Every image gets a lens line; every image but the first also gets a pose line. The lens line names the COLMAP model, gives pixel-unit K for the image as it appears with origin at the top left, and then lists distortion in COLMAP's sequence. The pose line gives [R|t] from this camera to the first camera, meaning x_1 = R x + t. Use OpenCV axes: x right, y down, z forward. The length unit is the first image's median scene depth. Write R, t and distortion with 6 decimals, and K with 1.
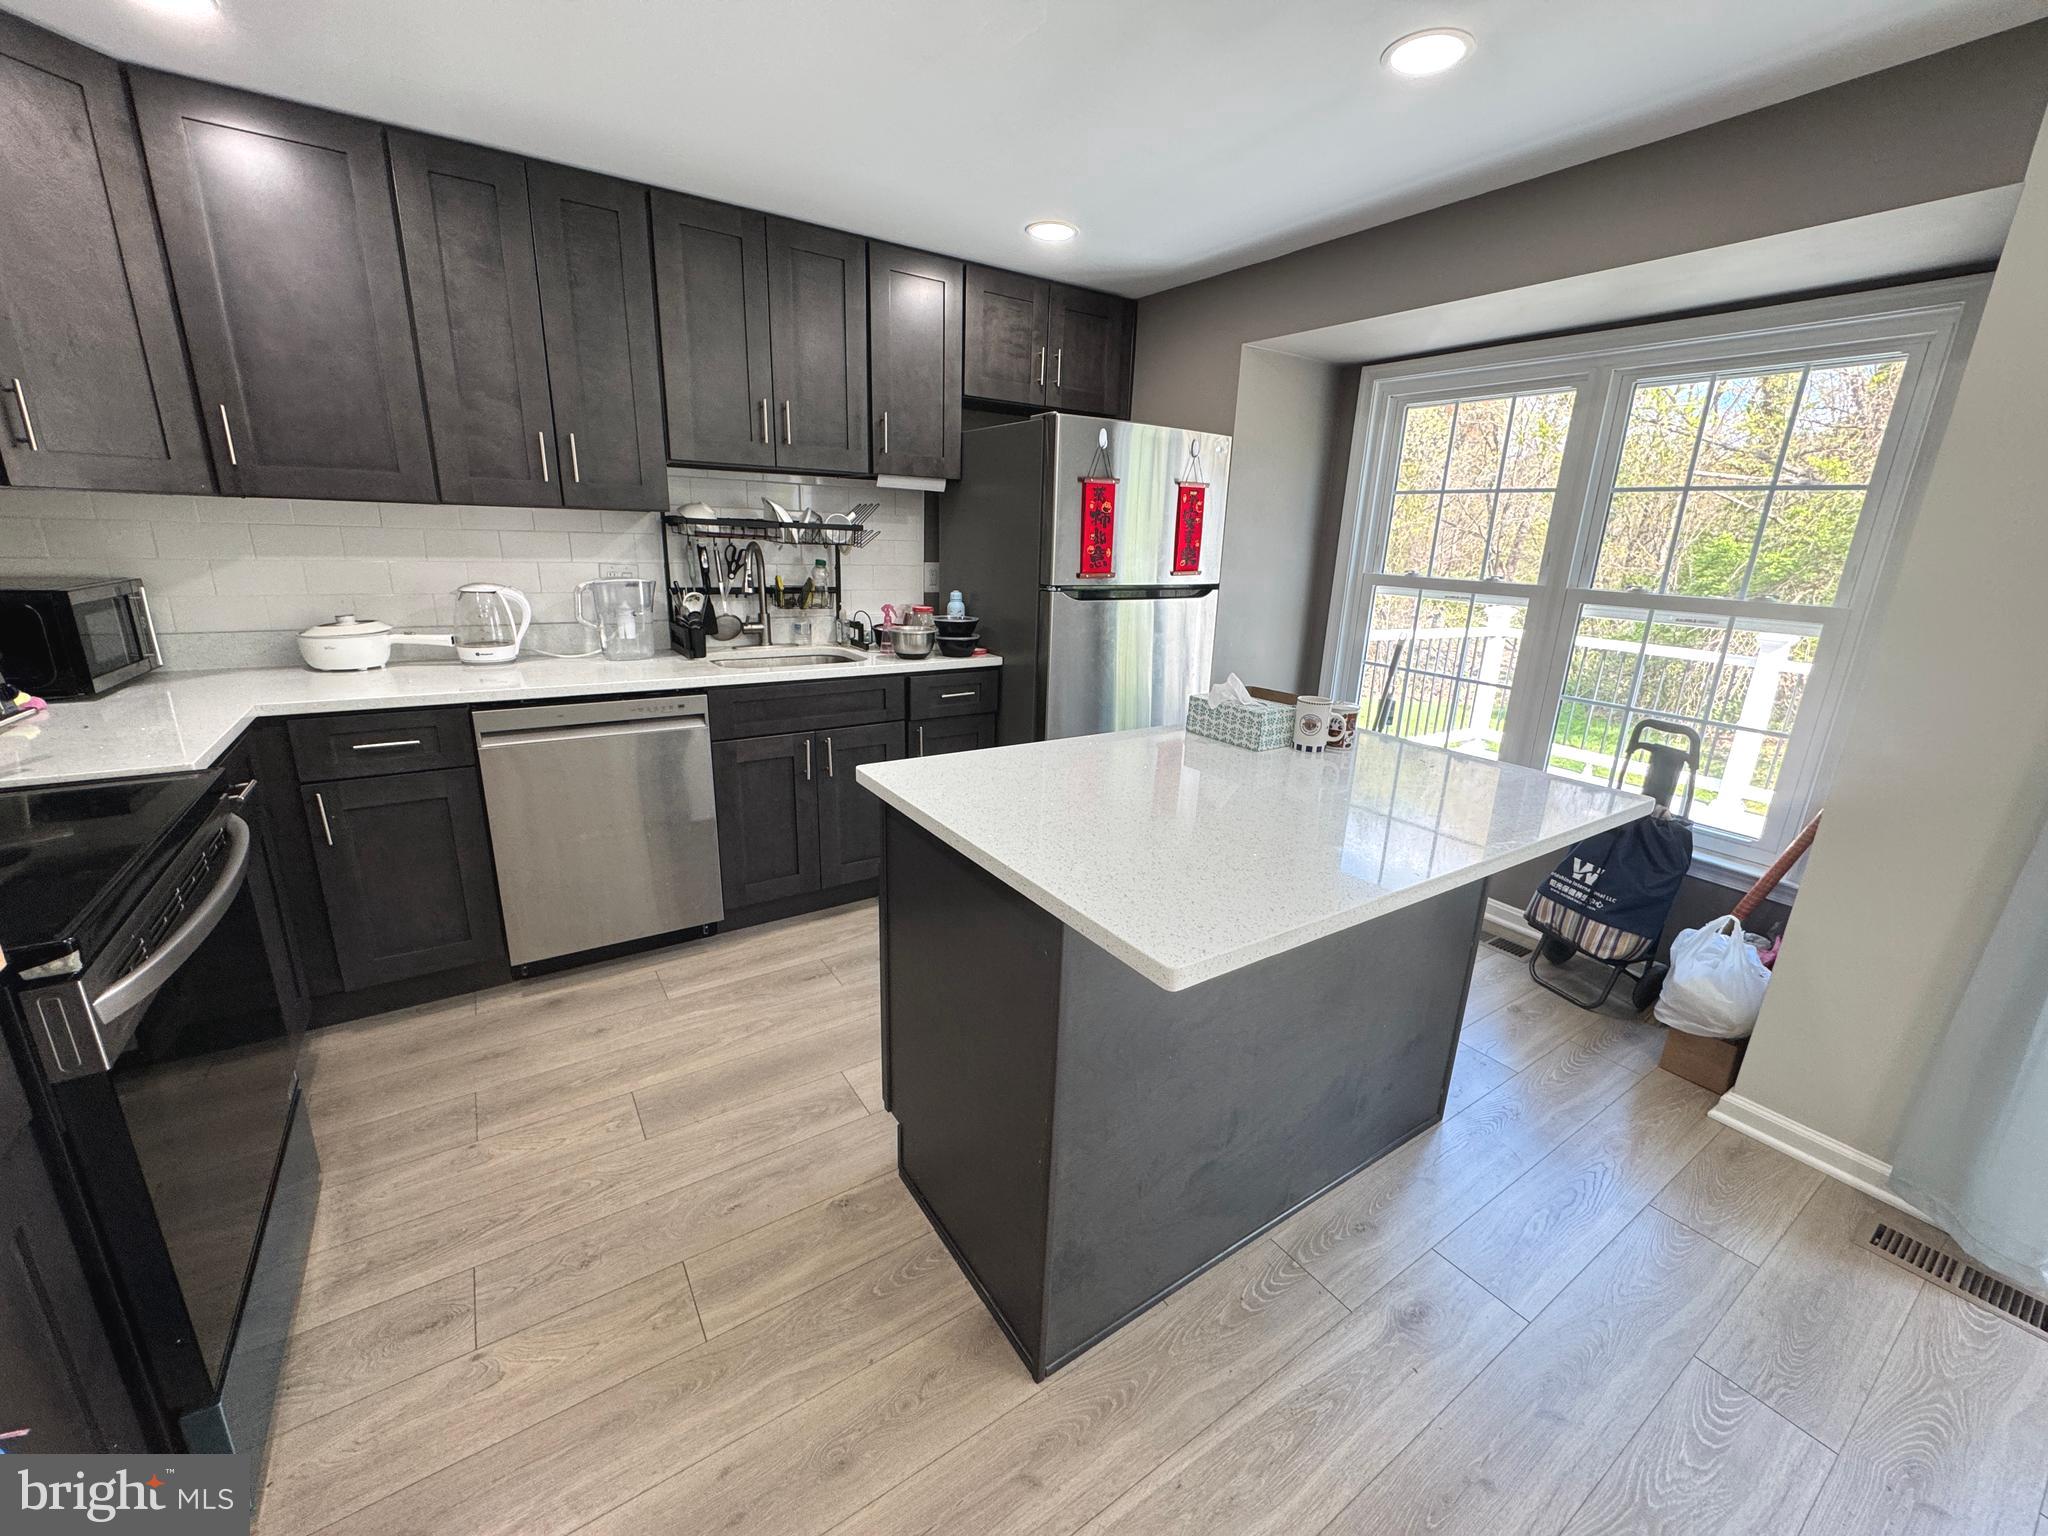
lens RADIAL K [[817.8, 0, 1024.3], [0, 817.8, 763.2], [0, 0, 1]] dist [-0.001102, -0.000518]
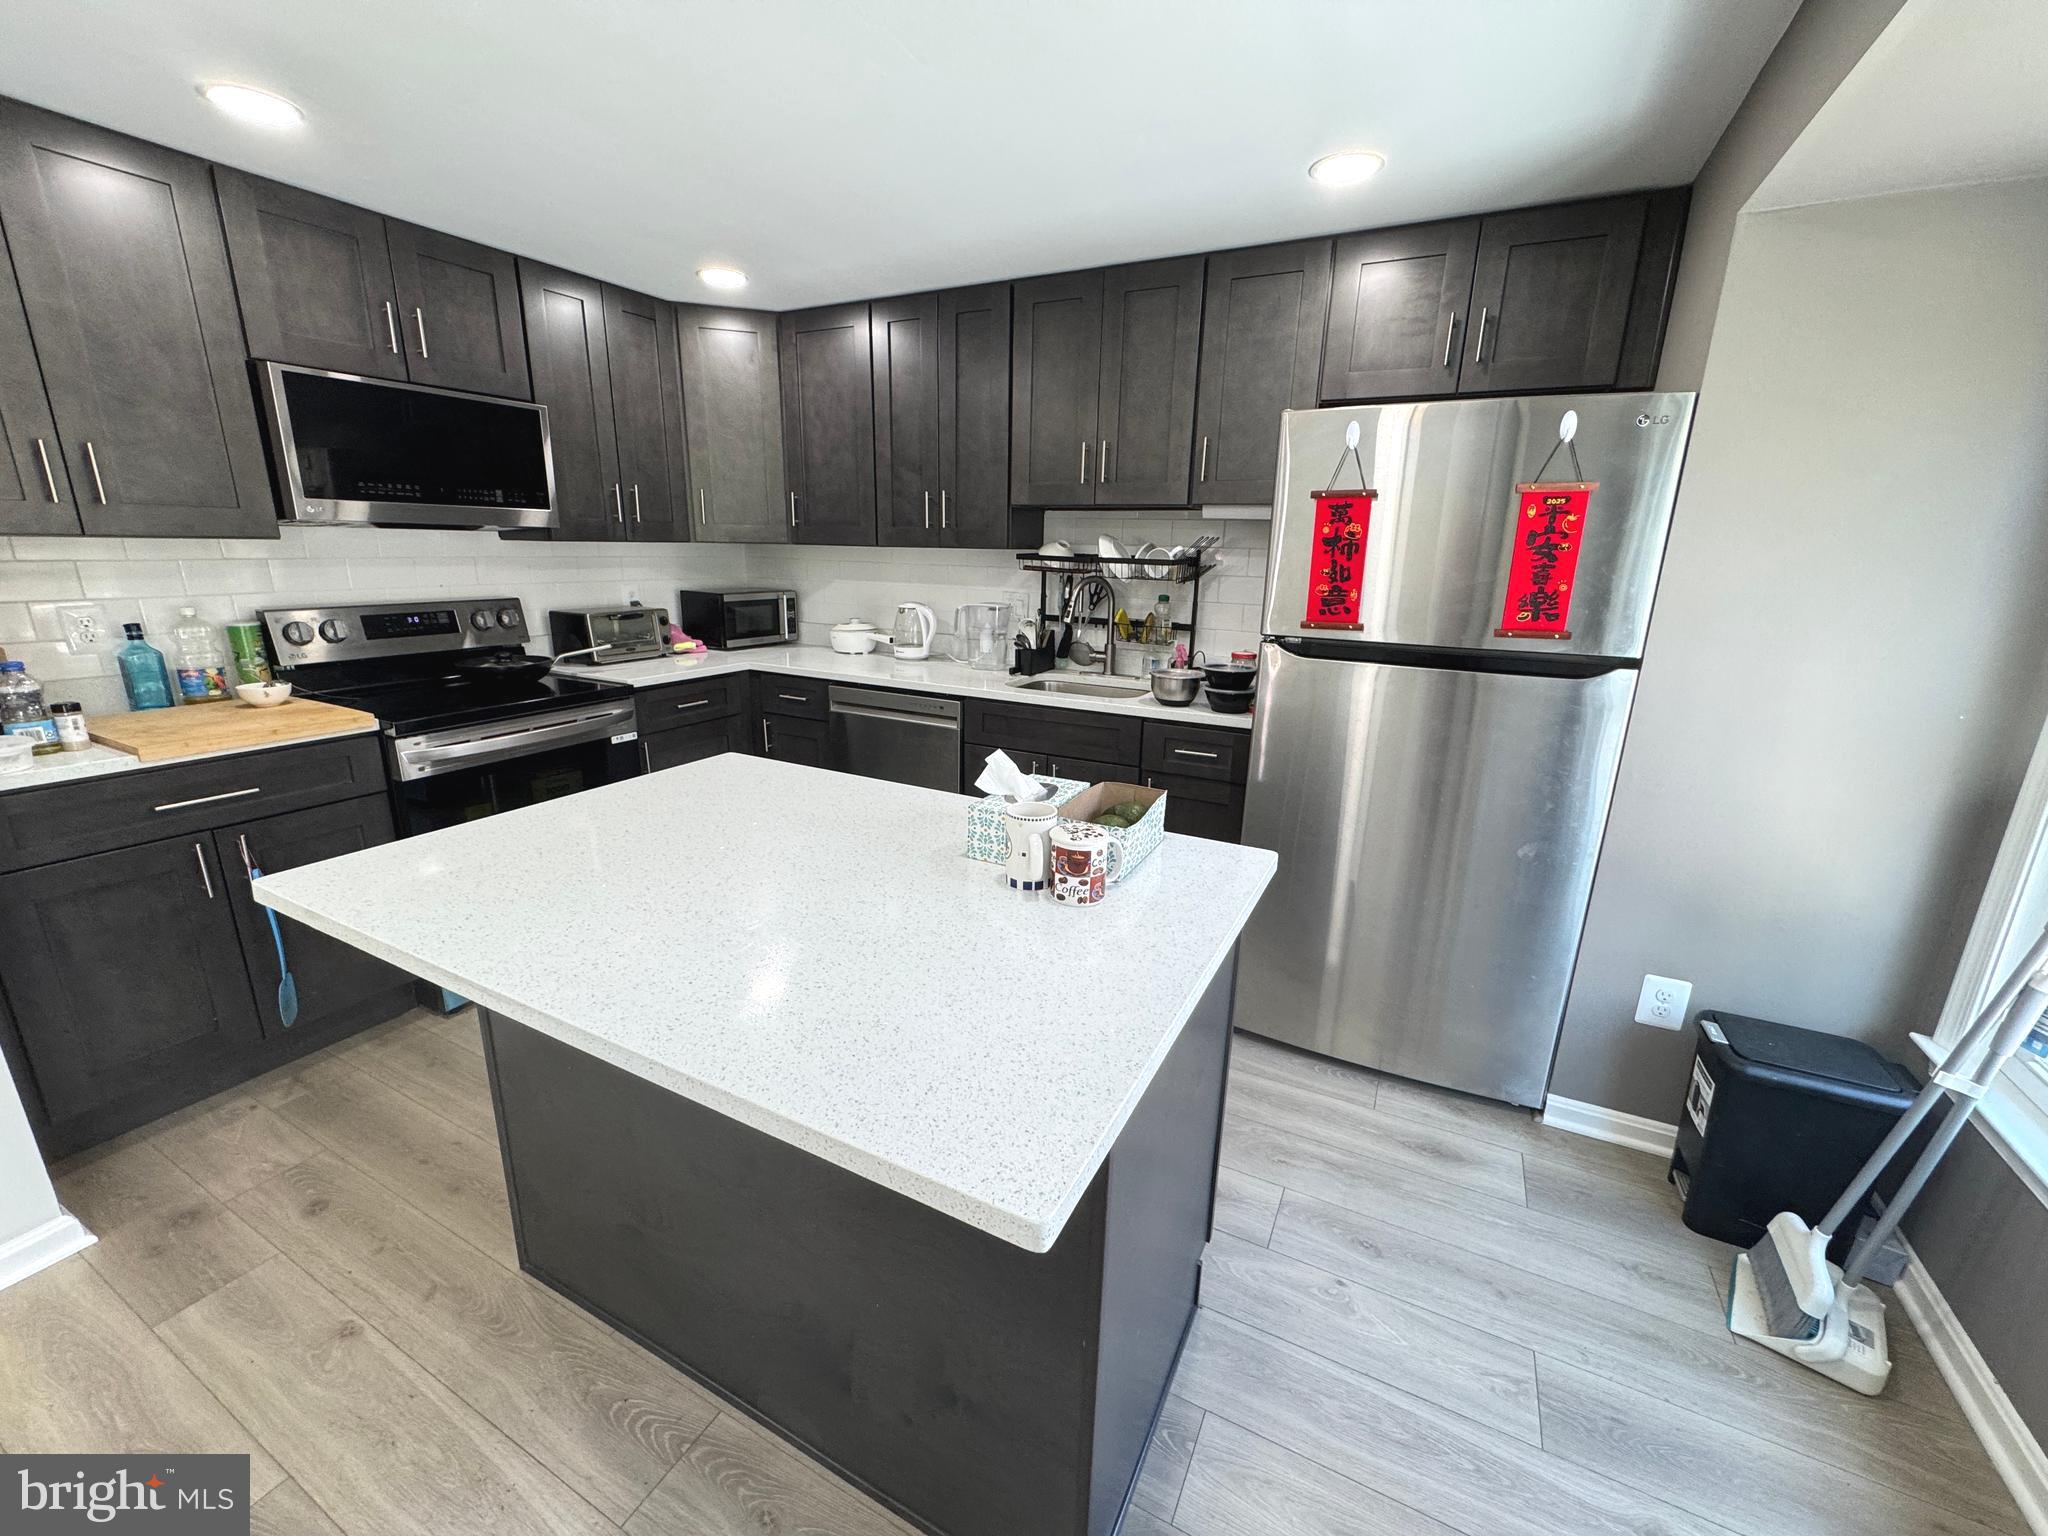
lens RADIAL K [[817.8, 0, 1026.8], [0, 817.8, 763.8], [0, 0, 1]] dist [-0.001102, -0.000518]
pose [[0.485809, 0.203759, -0.849983, 0.597864], [-0.245476, 0.965117, 0.091057, -0.113551], [0.838887, 0.164414, 0.518880, 0.427632]]
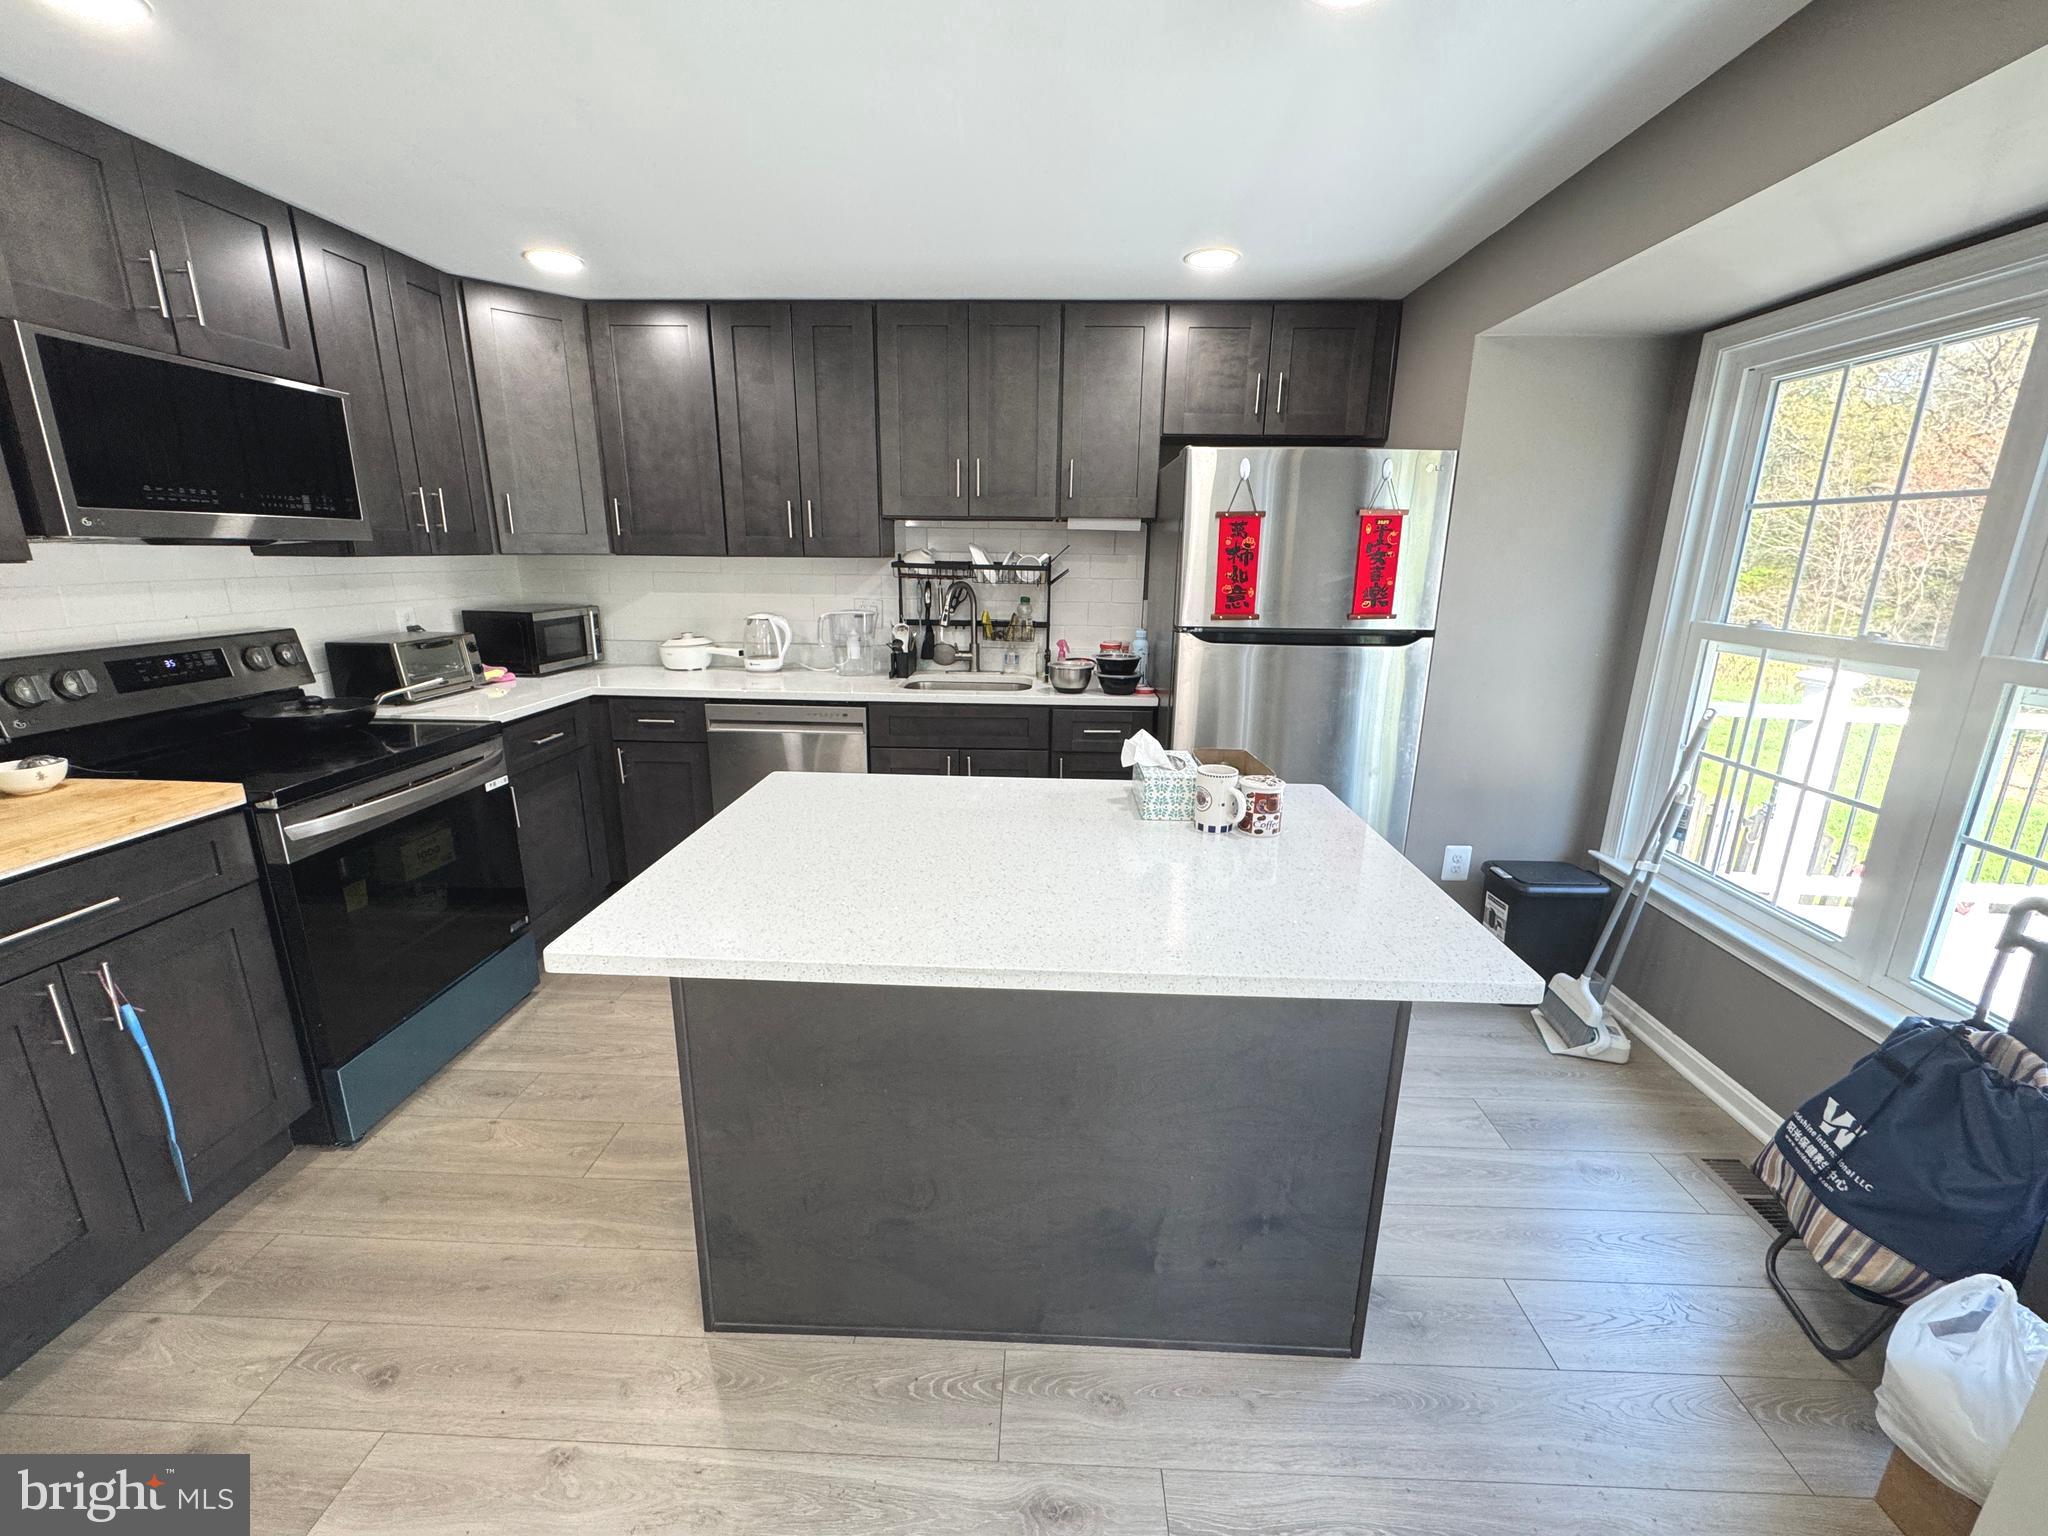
lens RADIAL K [[817.8, 0, 1025.0], [0, 817.8, 764.0], [0, 0, 1]] dist [-0.001102, -0.000518]
pose [[0.811267, 0.125151, -0.571125, 0.444869], [-0.146128, 0.989223, 0.009199, -0.041531], [0.566121, 0.075994, 0.820812, 0.130120]]
